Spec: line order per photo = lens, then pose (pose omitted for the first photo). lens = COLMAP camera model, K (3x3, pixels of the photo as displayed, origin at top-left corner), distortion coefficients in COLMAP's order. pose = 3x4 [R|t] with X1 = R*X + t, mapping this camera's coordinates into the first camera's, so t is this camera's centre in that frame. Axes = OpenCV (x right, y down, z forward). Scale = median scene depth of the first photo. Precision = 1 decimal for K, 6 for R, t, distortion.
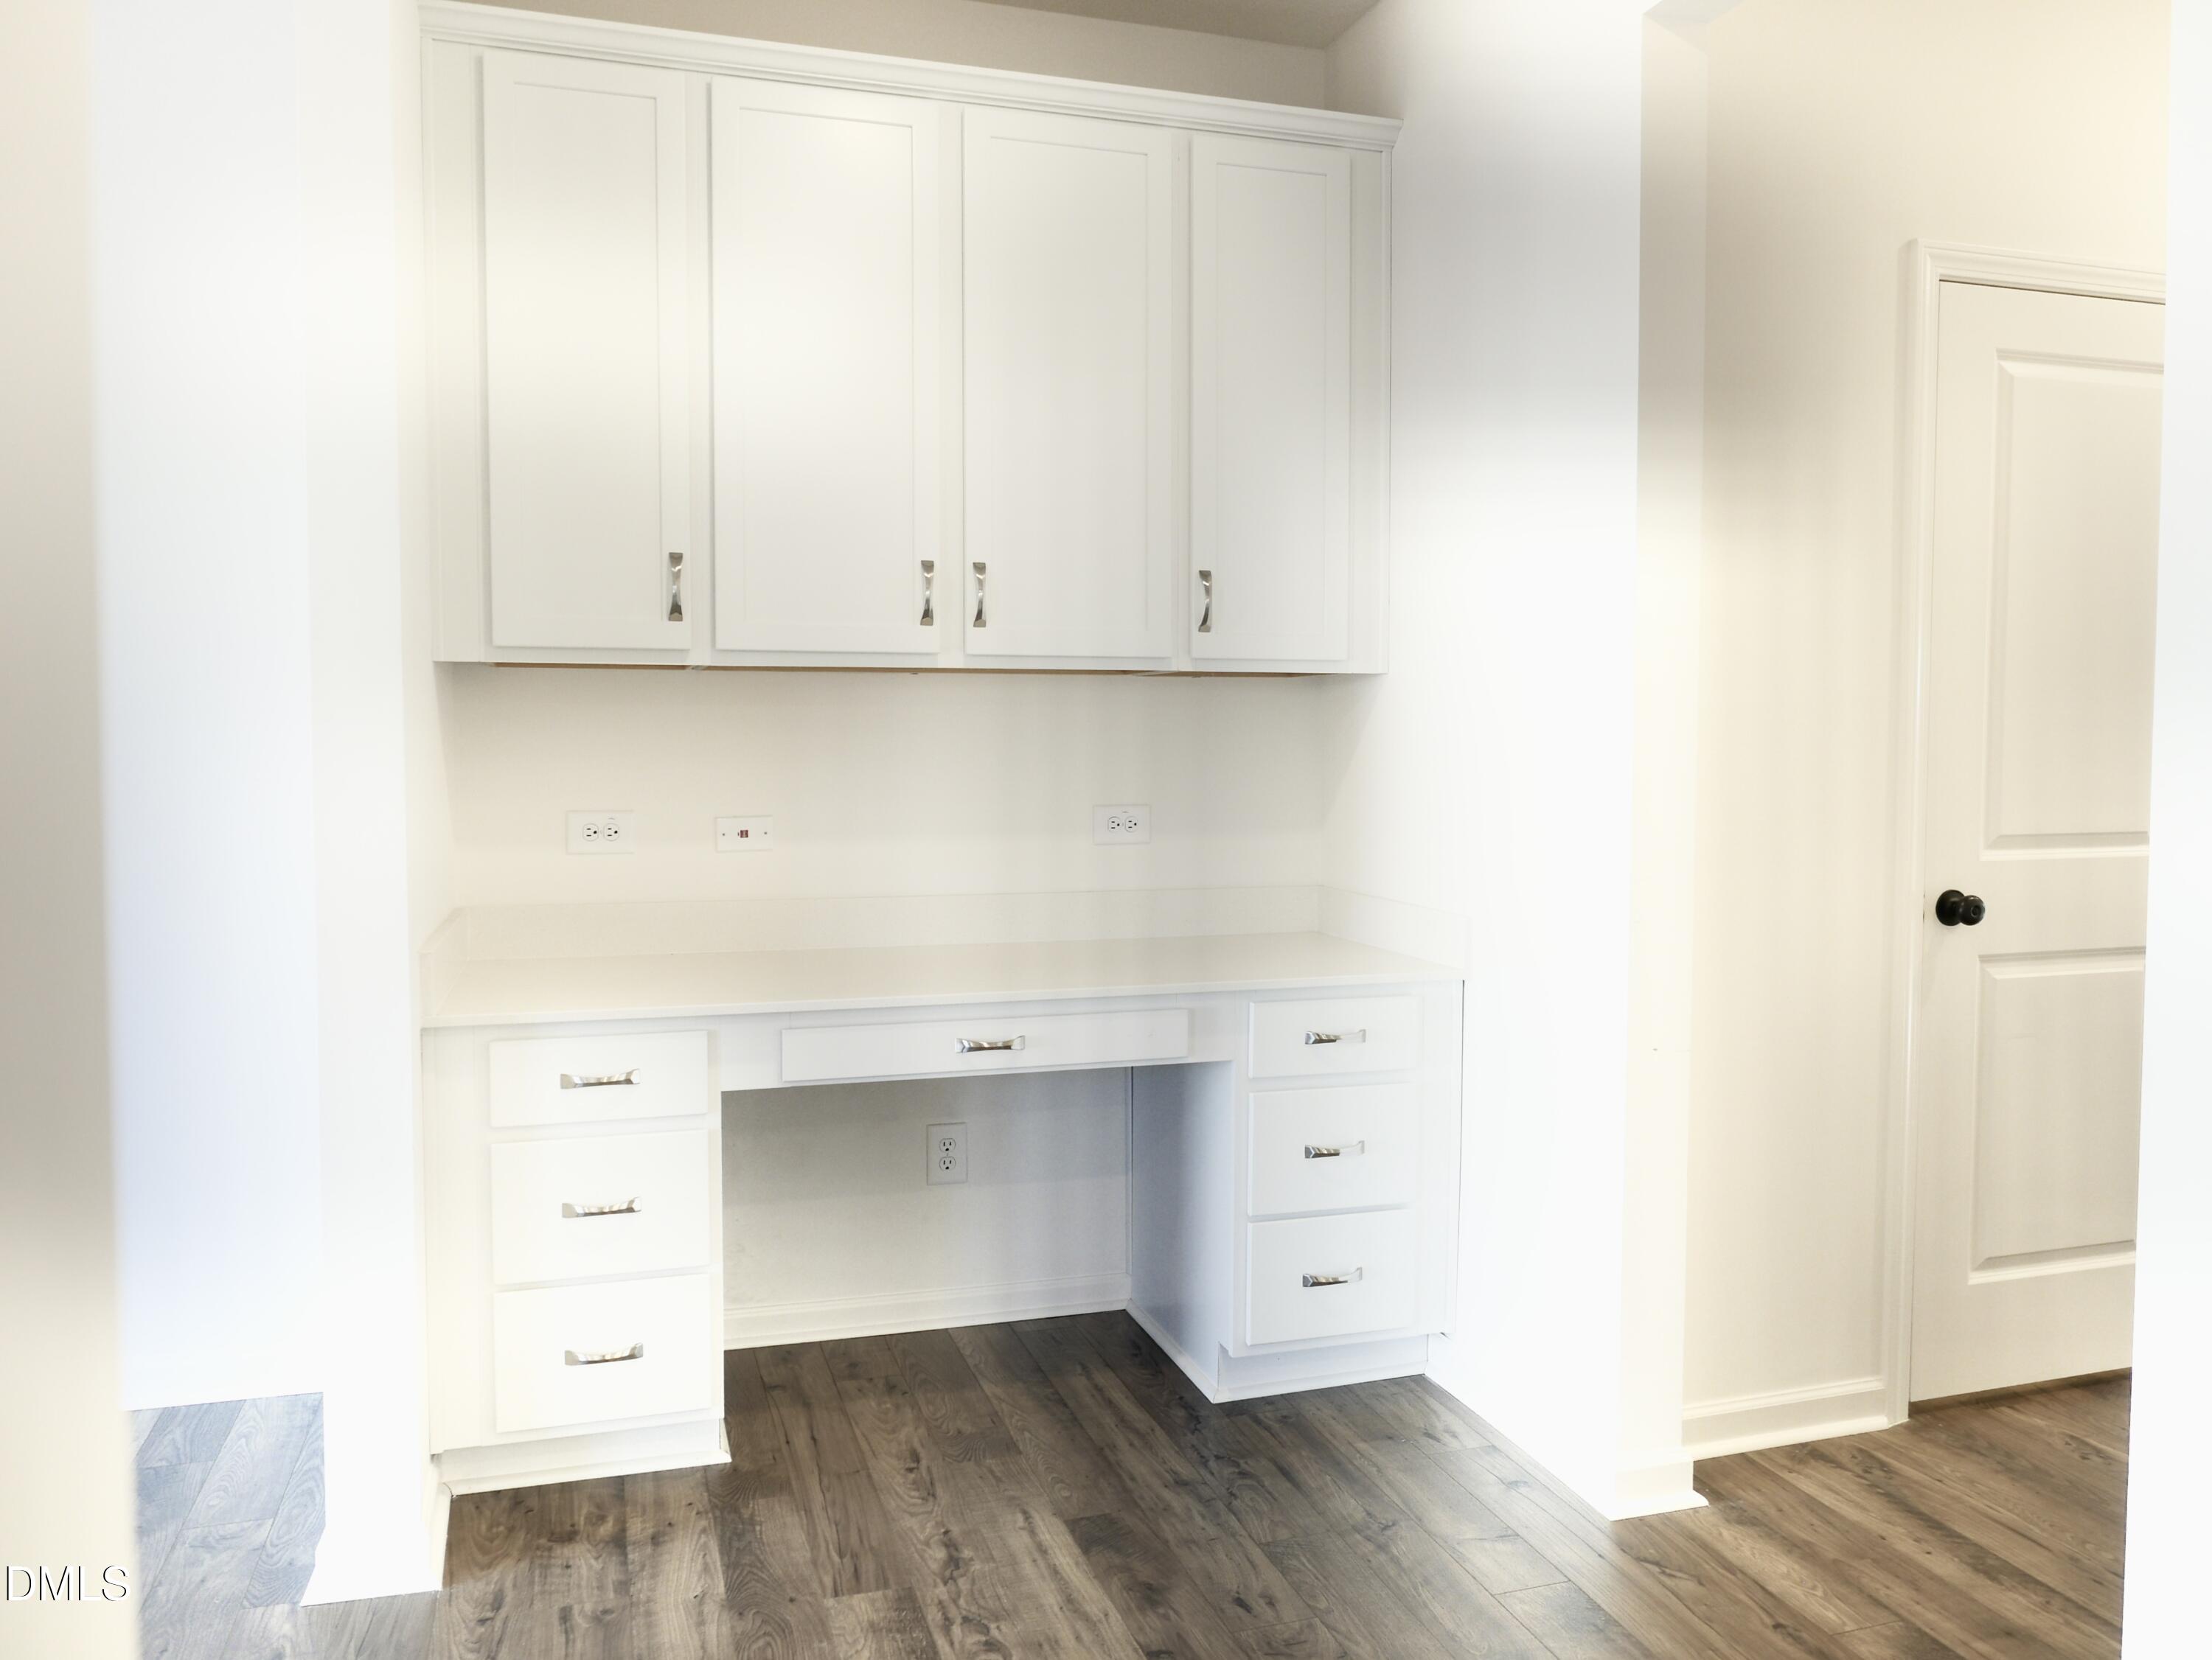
lens RADIAL K [[1620.1, 0, 1105.3], [0, 1620.1, 806.9], [0, 0, 1]] dist [-0.017160, -0.002019]
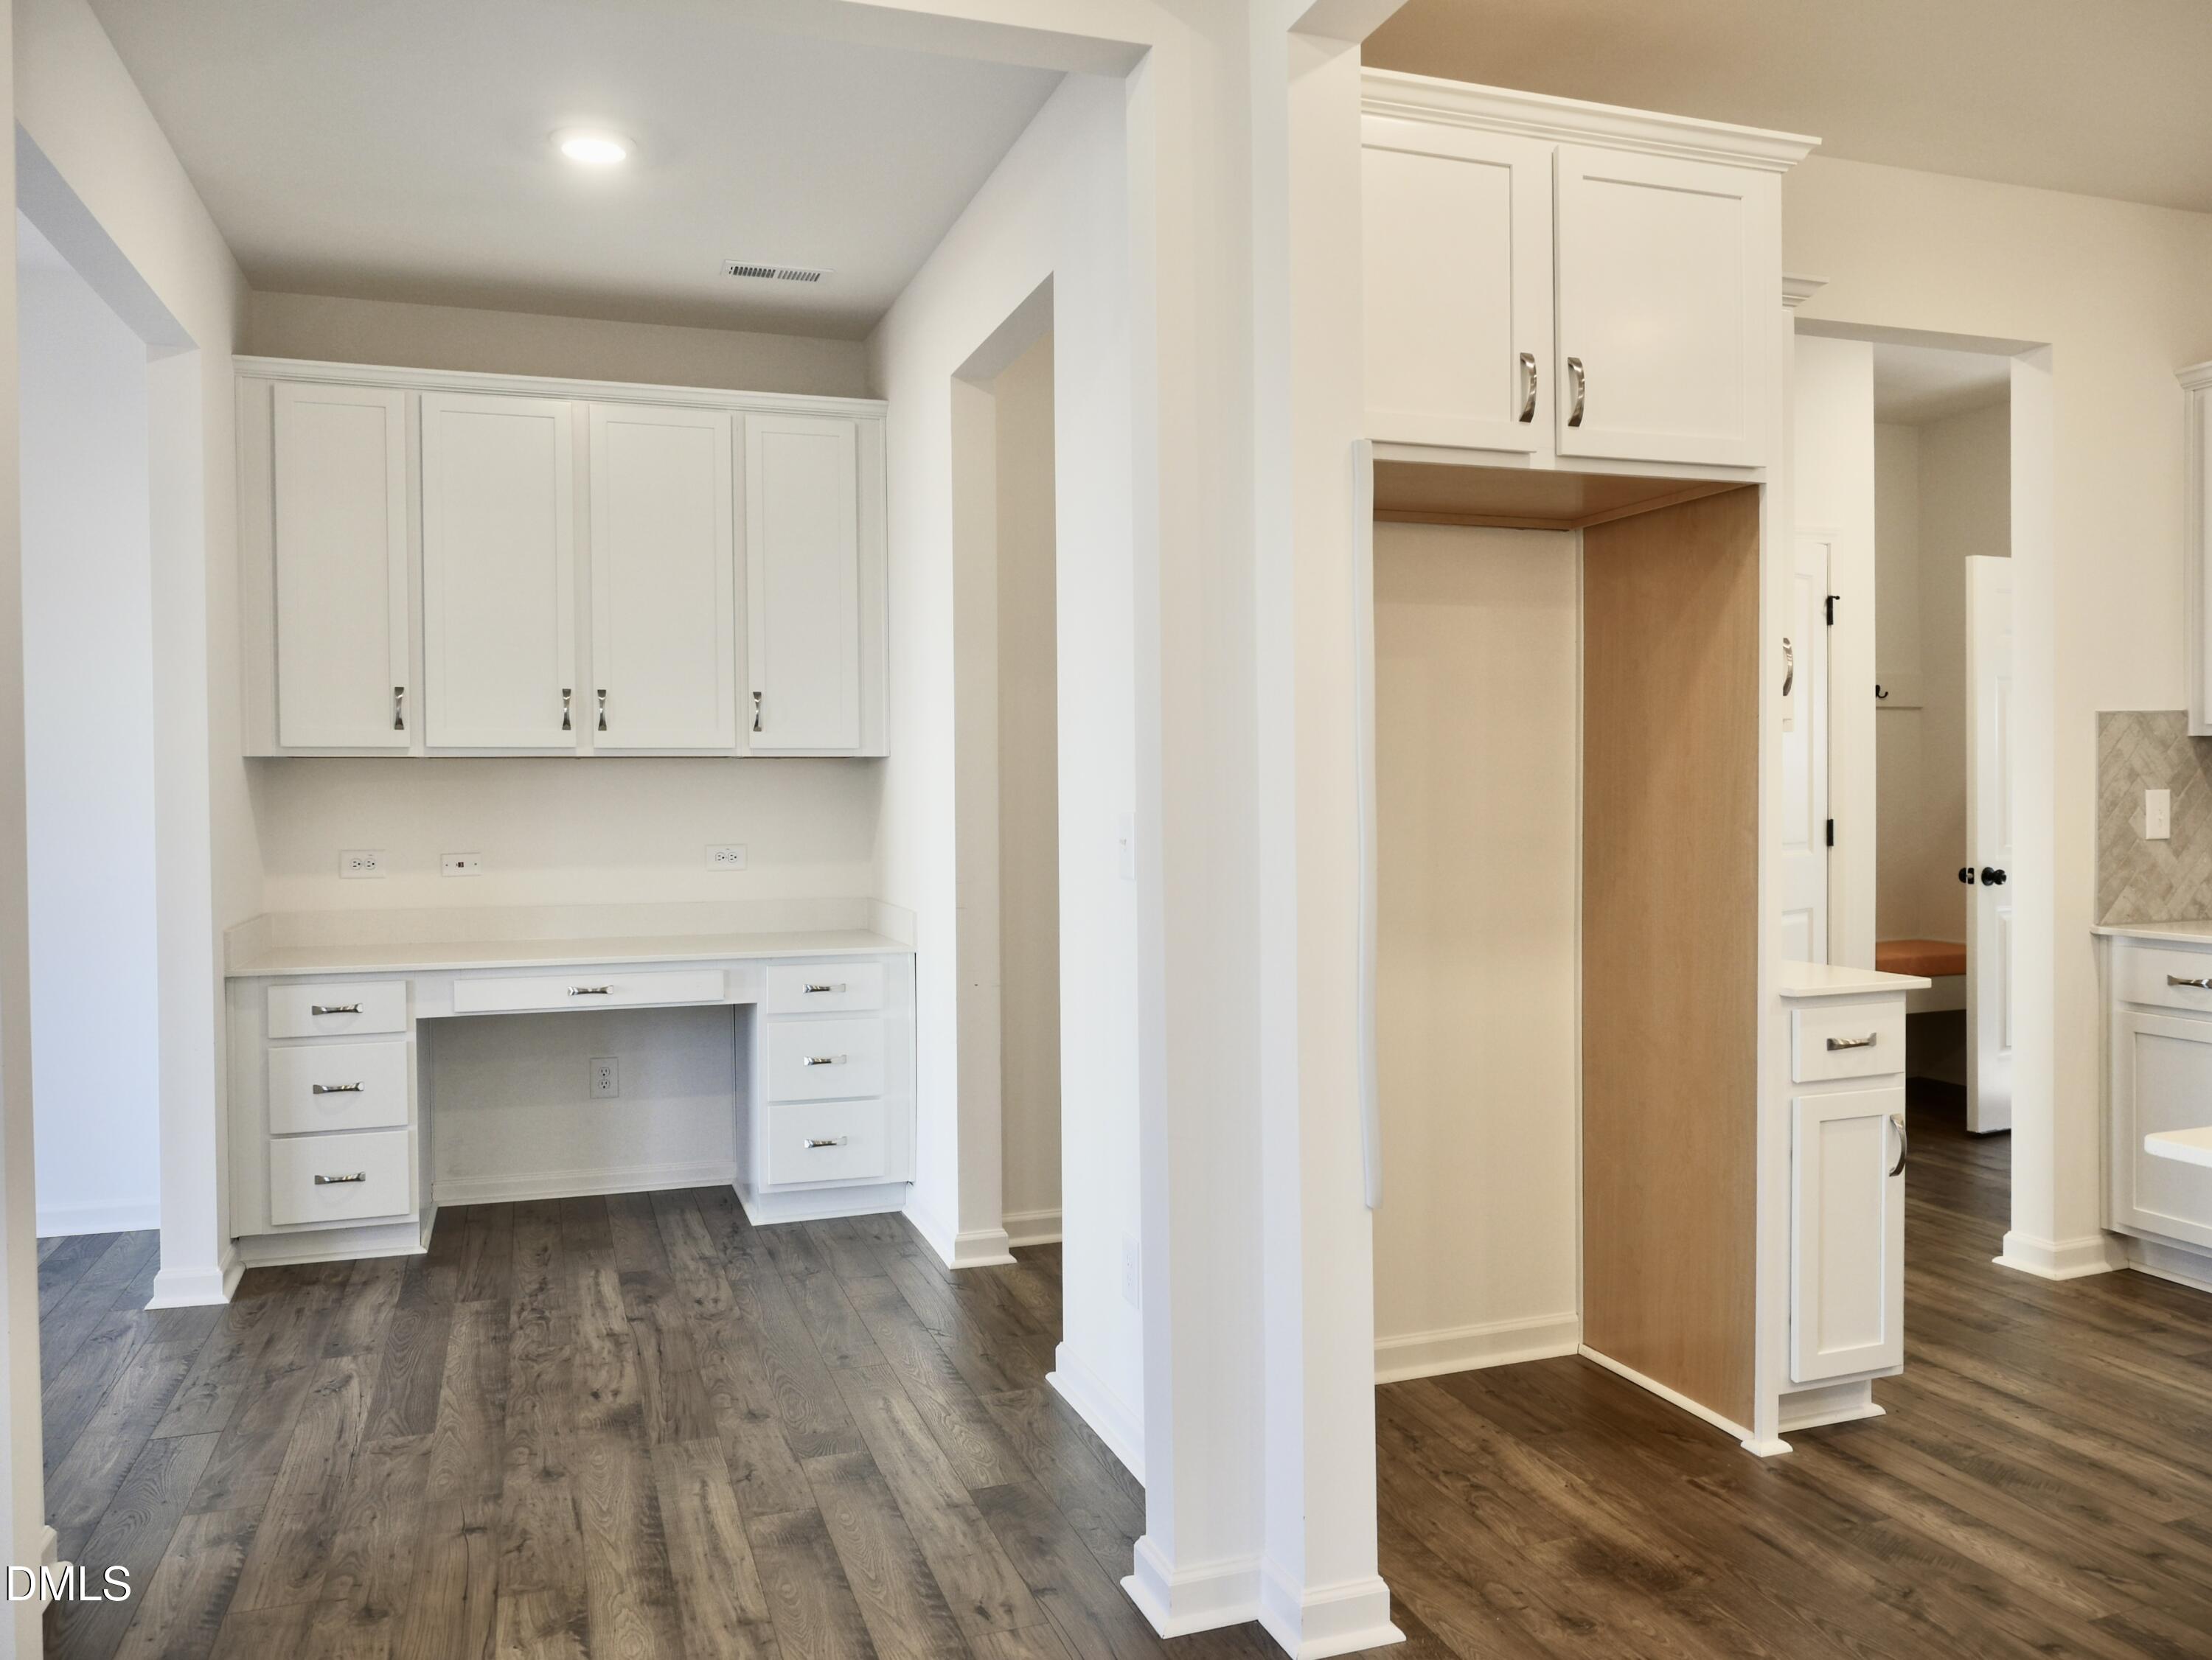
lens RADIAL K [[1612.6, 0, 1112.0], [0, 1612.6, 819.1], [0, 0, 1]] dist [-0.017676, 0.001243]
pose [[0.999397, -0.008313, 0.033722, 0.398408], [0.009233, 0.999587, -0.027224, 0.024166], [-0.033482, 0.027518, 0.999060, -0.630570]]
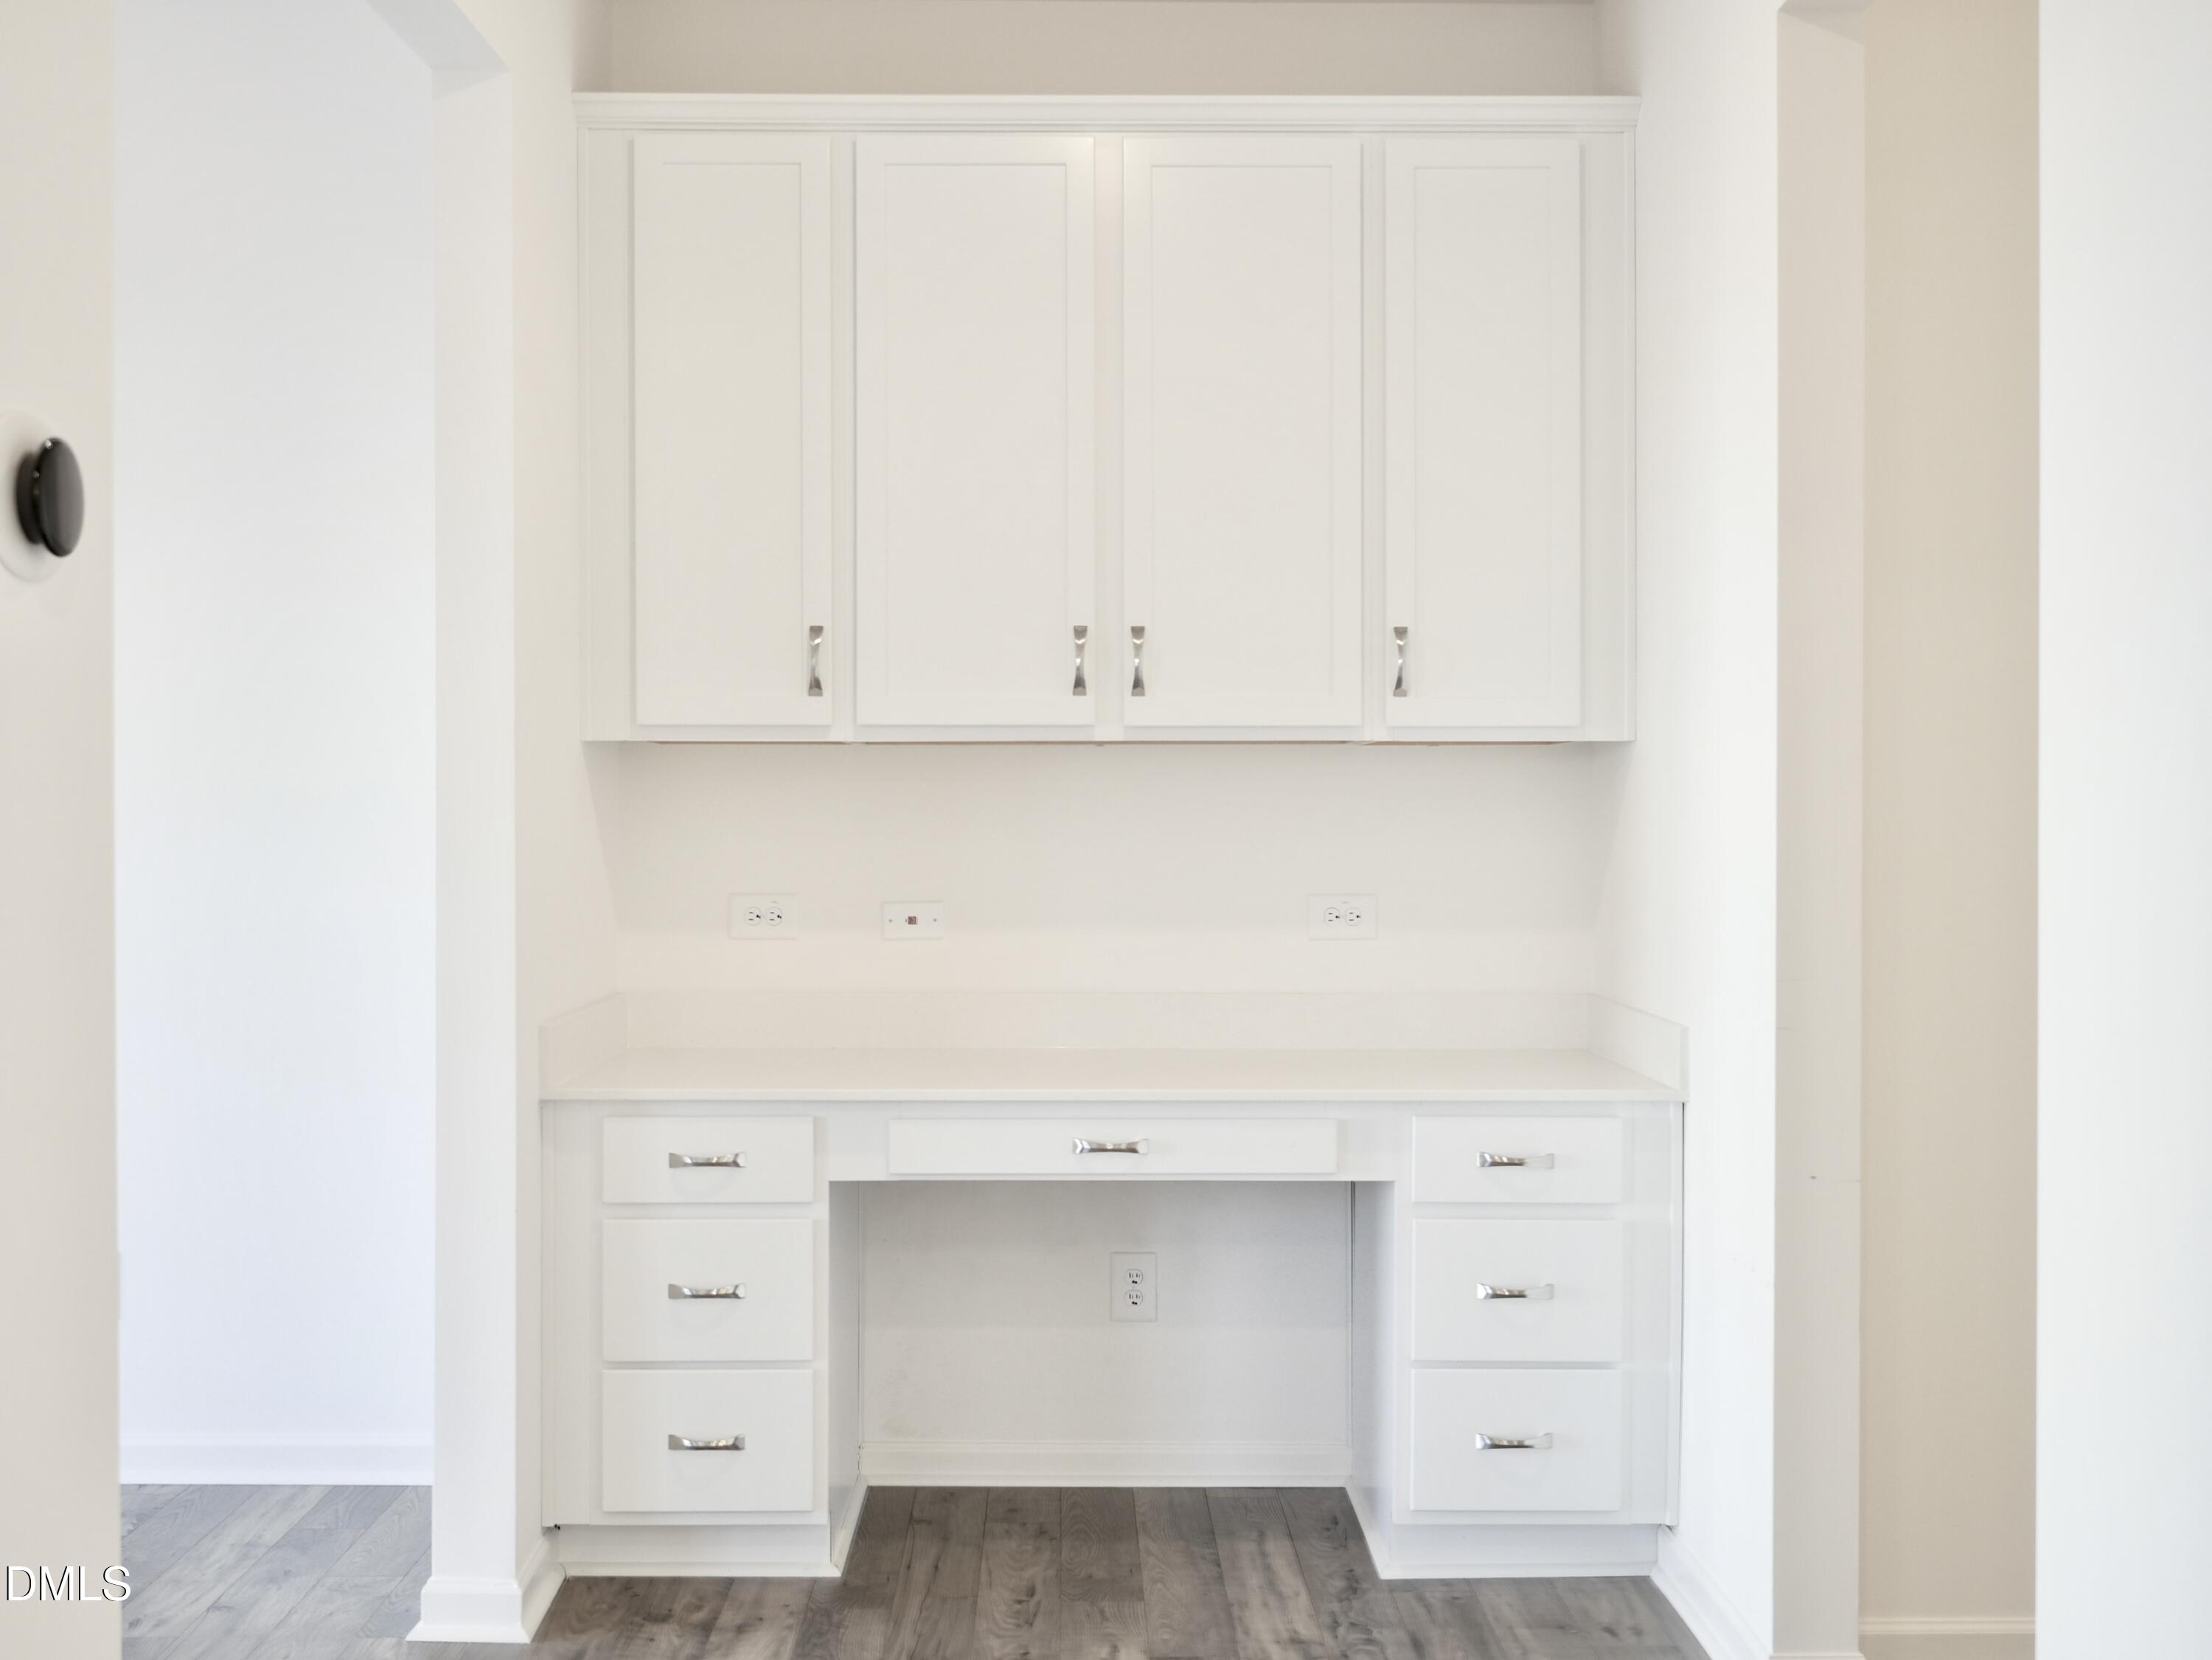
lens RADIAL K [[2374.4, 0, 1107.8], [0, 2374.4, 822.5], [0, 0, 1]] dist [0.006052, -0.029881]
pose [[0.956680, 0.001056, -0.291139, 0.325529], [-0.012424, 0.999231, -0.037199, 0.011363], [0.290875, 0.039205, 0.955957, -0.312075]]
